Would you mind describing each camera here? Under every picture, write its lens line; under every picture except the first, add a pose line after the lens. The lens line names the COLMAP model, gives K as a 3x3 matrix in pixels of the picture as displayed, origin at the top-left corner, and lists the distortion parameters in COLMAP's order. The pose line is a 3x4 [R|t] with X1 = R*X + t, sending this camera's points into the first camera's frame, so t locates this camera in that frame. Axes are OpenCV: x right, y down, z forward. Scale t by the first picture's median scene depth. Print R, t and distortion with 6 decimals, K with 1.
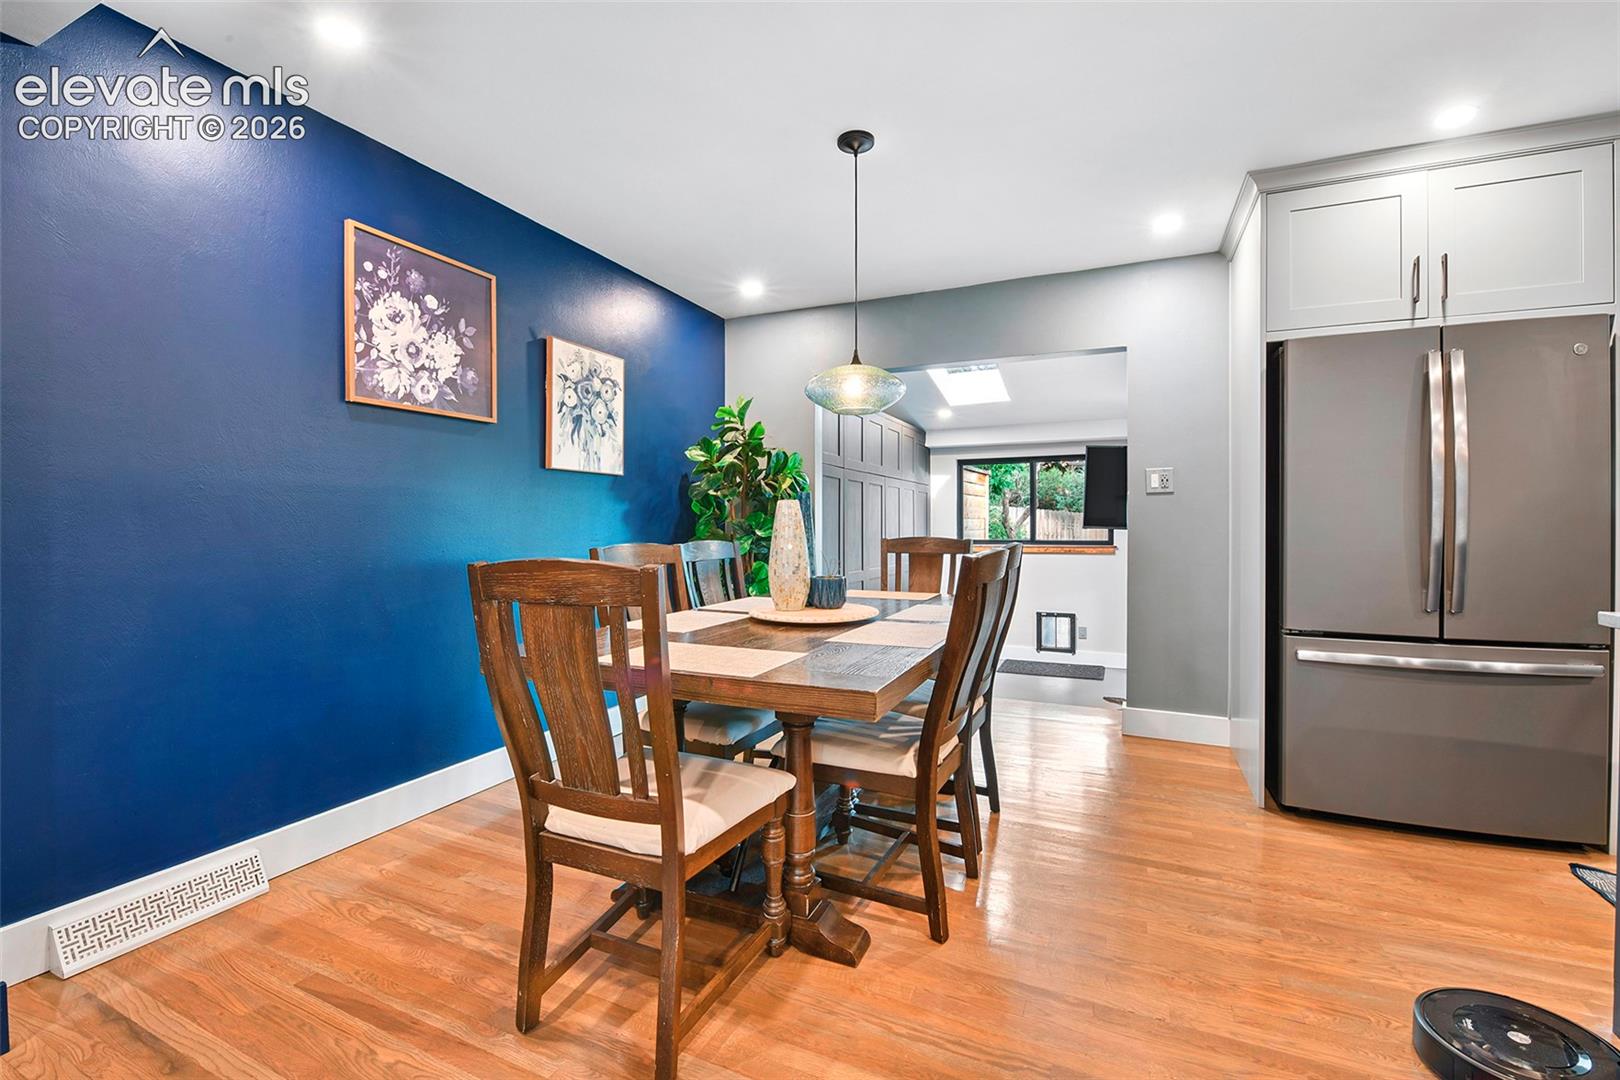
lens RADIAL K [[682.9, 0, 804.8], [0, 682.9, 529.8], [0, 0, 1]] dist [-0.012374, -0.003088]
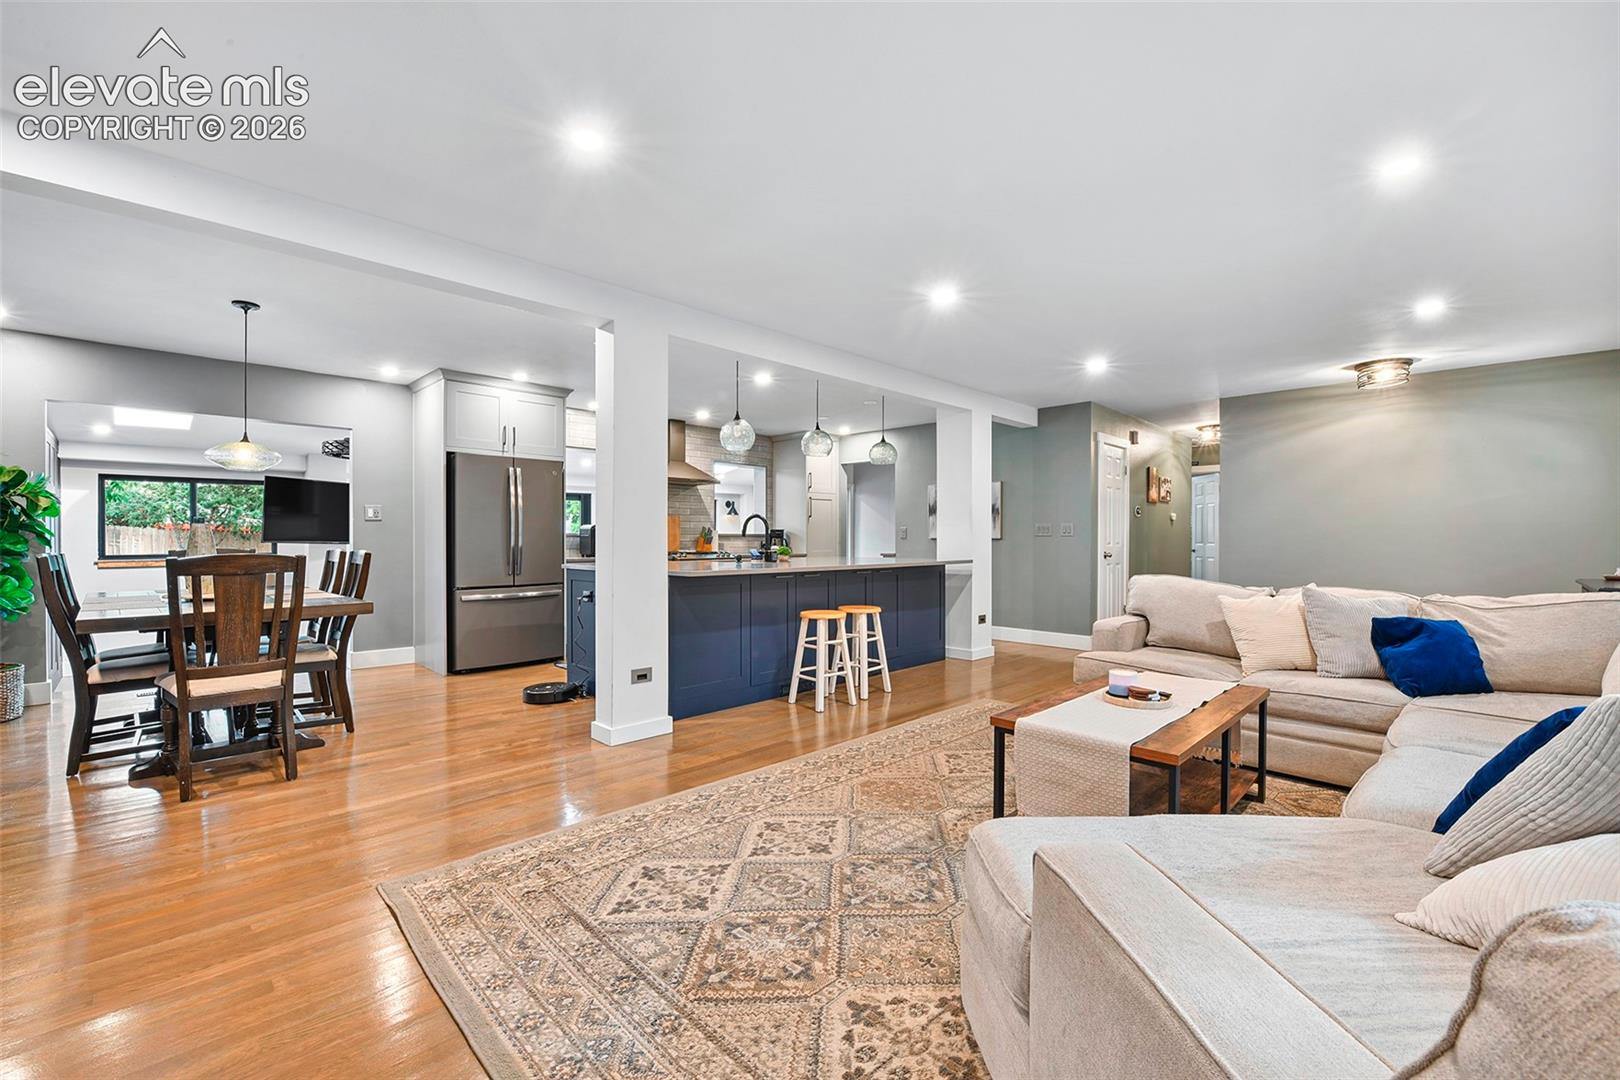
lens RADIAL K [[682.9, 0, 800.4], [0, 682.9, 537.5], [0, 0, 1]] dist [-0.012374, -0.003088]
pose [[0.342412, -0.000248, 0.939550, -0.947305], [0.010598, 0.999937, -0.003598, 0.008464], [-0.939490, 0.011189, 0.342393, -0.765741]]
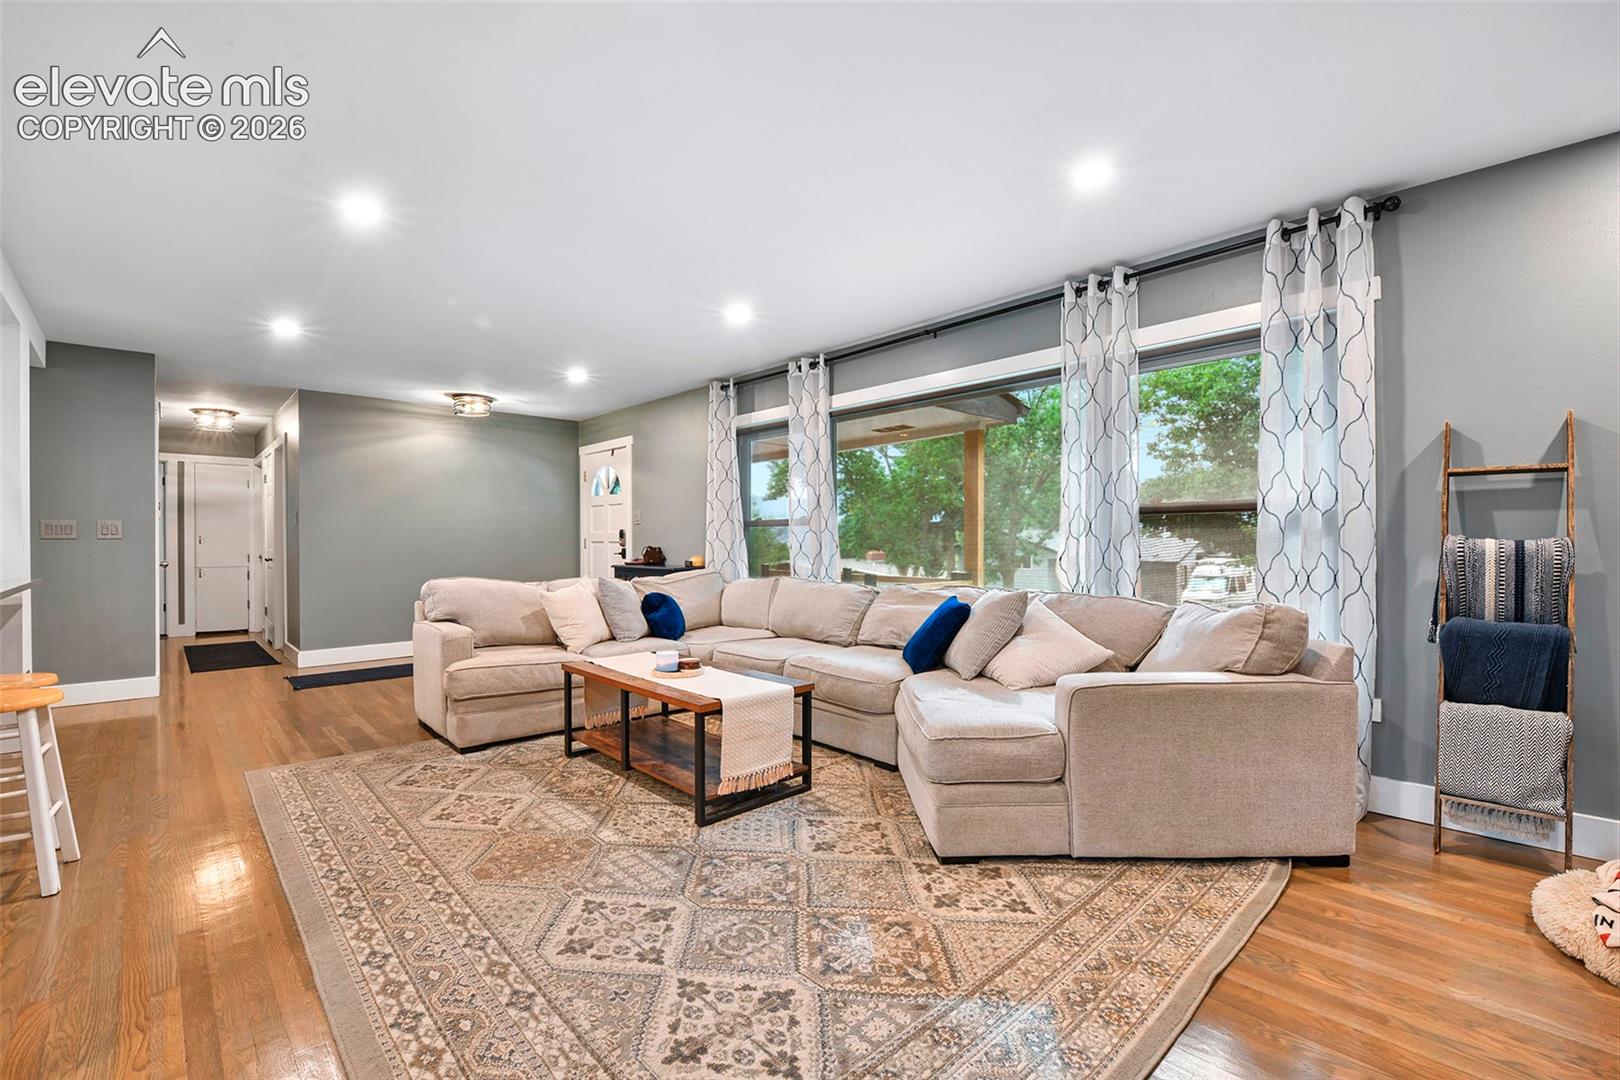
lens RADIAL K [[700.2, 0, 798.4], [0, 700.2, 542.5], [0, 0, 1]] dist [-0.012313, -0.001020]
pose [[-0.929116, 0.000828, 0.369788, -0.489605], [0.006546, 0.999878, 0.014209, -0.002087], [-0.369731, 0.015622, -0.929007, 0.234434]]
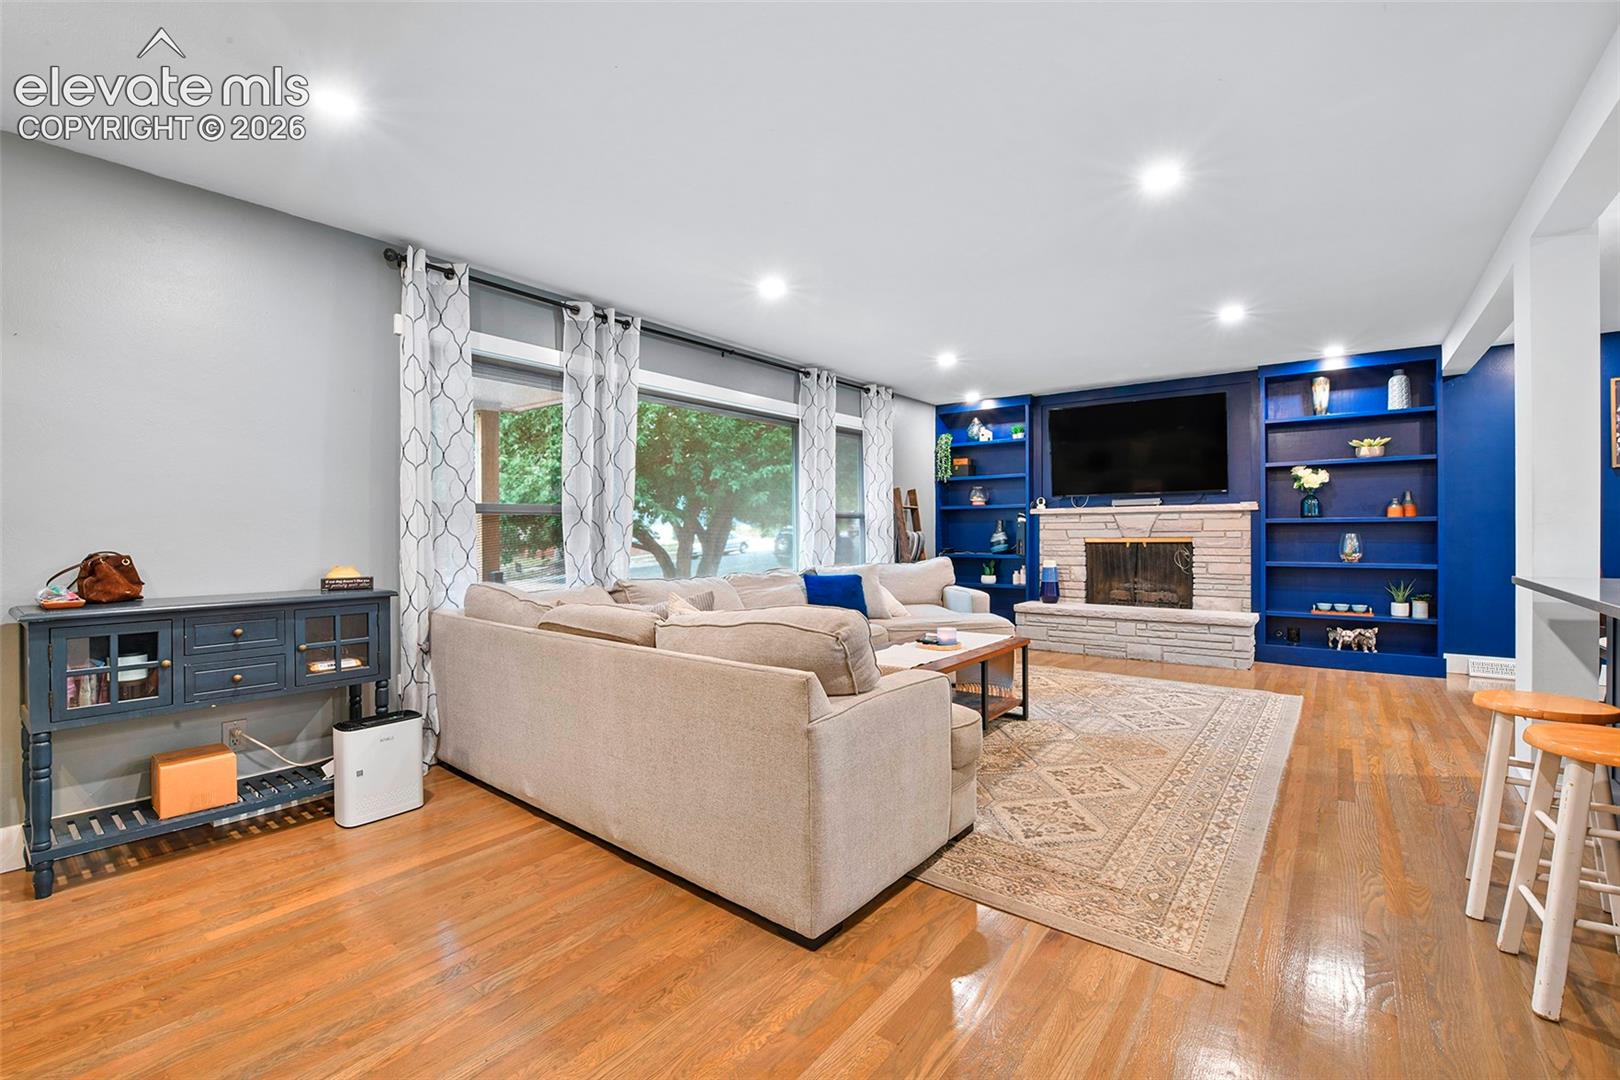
lens RADIAL K [[700.2, 0, 816.8], [0, 700.2, 503.5], [0, 0, 1]] dist [-0.012313, -0.001020]
pose [[-0.198281, -0.040751, -0.979298, 1.724859], [-0.006104, 0.999167, -0.040342, 0.017830], [0.980126, -0.002021, -0.198365, -0.844983]]
